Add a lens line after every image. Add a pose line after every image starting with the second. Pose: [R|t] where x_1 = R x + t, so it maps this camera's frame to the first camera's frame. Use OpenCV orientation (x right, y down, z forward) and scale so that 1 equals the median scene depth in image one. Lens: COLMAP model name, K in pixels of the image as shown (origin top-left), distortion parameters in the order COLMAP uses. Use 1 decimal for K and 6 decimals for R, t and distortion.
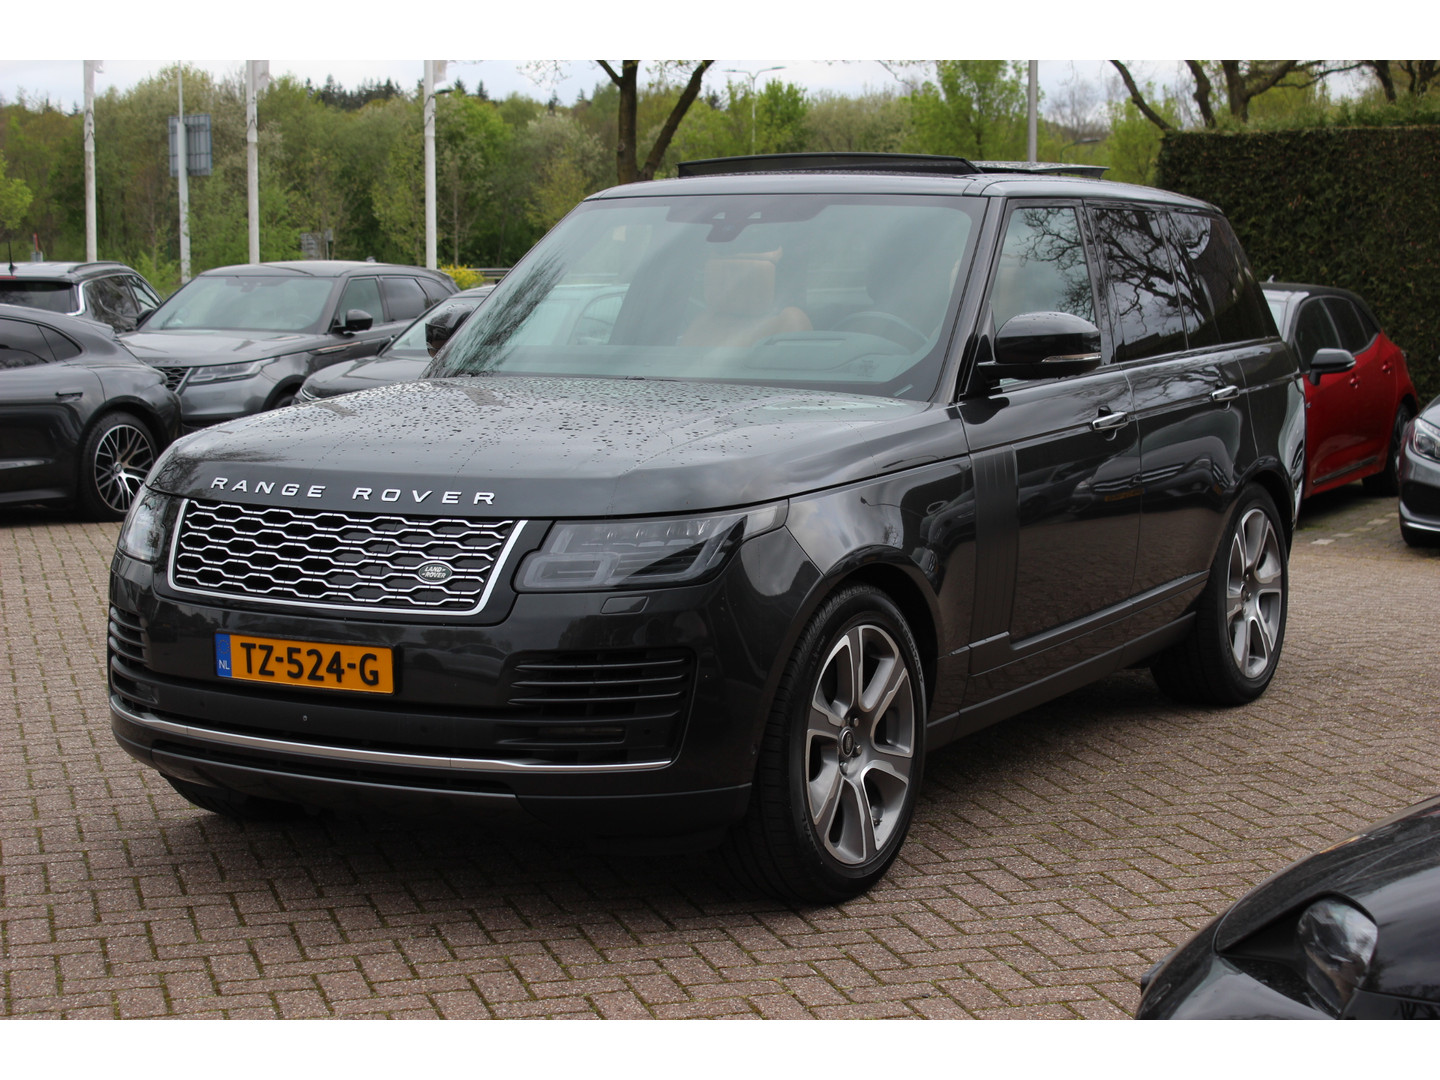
lens RADIAL K [[2612.0, 0, 720.0], [0, 2612.0, 540.0], [0, 0, 1]] dist [-0.036102, -0.054833]
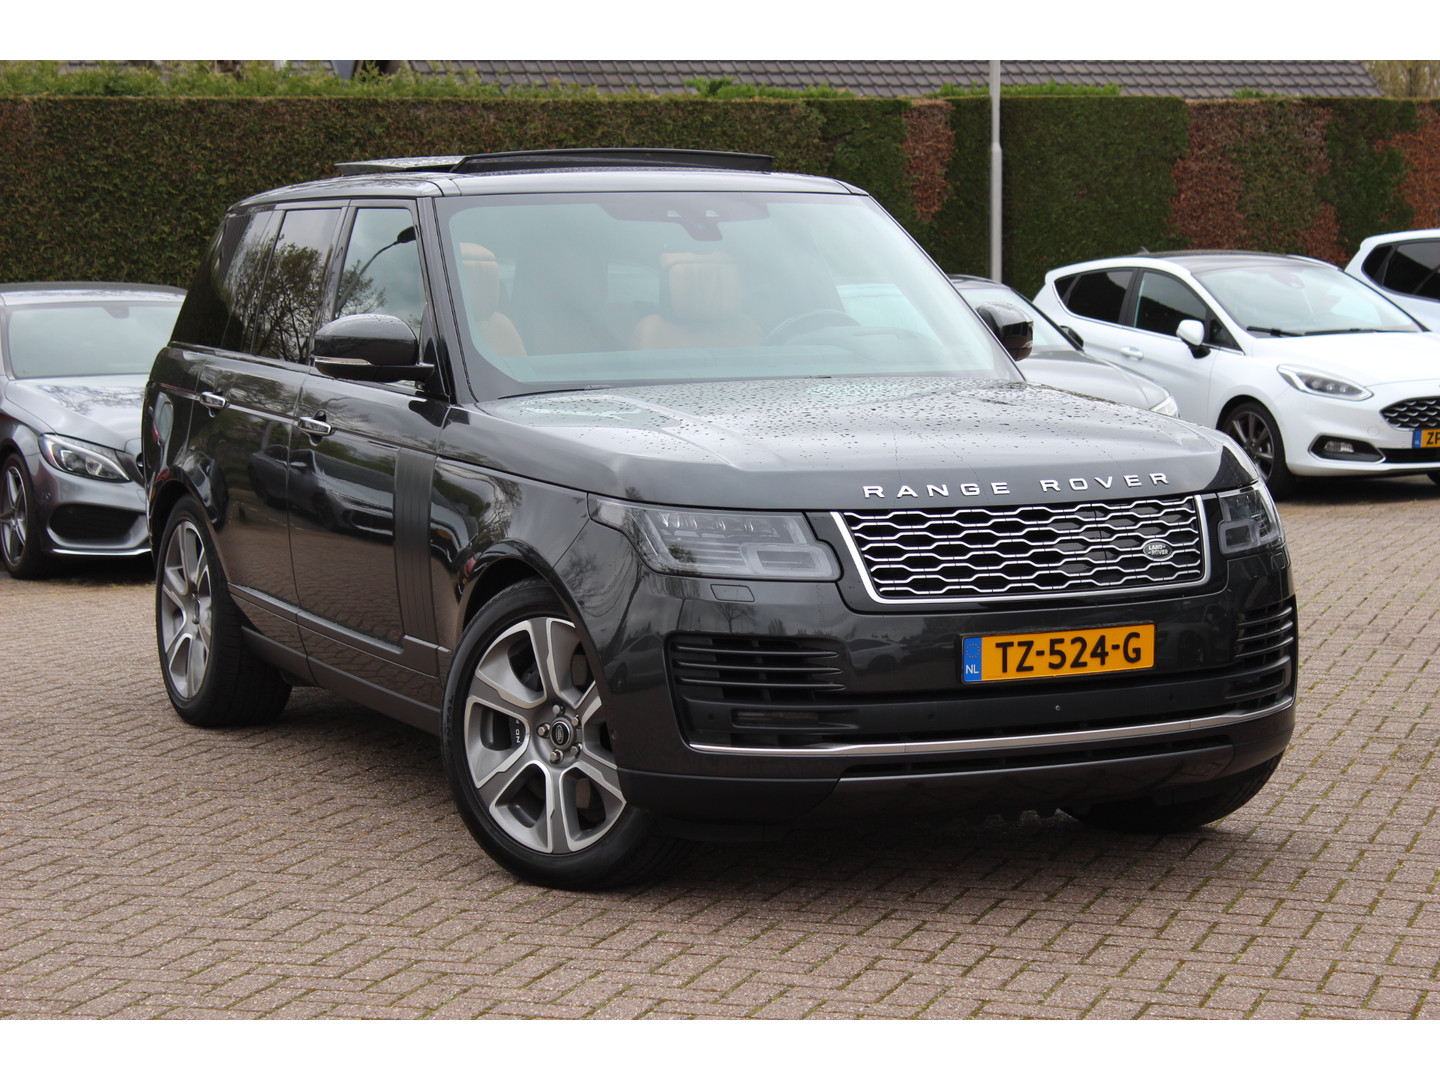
lens RADIAL K [[3369.4, 0, 720.0], [0, 3369.4, 540.0], [0, 0, 1]] dist [0.089728, 0.370480]
pose [[0.560902, -0.078720, 0.824131, -1.316249], [0.099149, 0.994692, 0.027532, -0.046240], [-0.821924, 0.066269, 0.565730, 0.360281]]
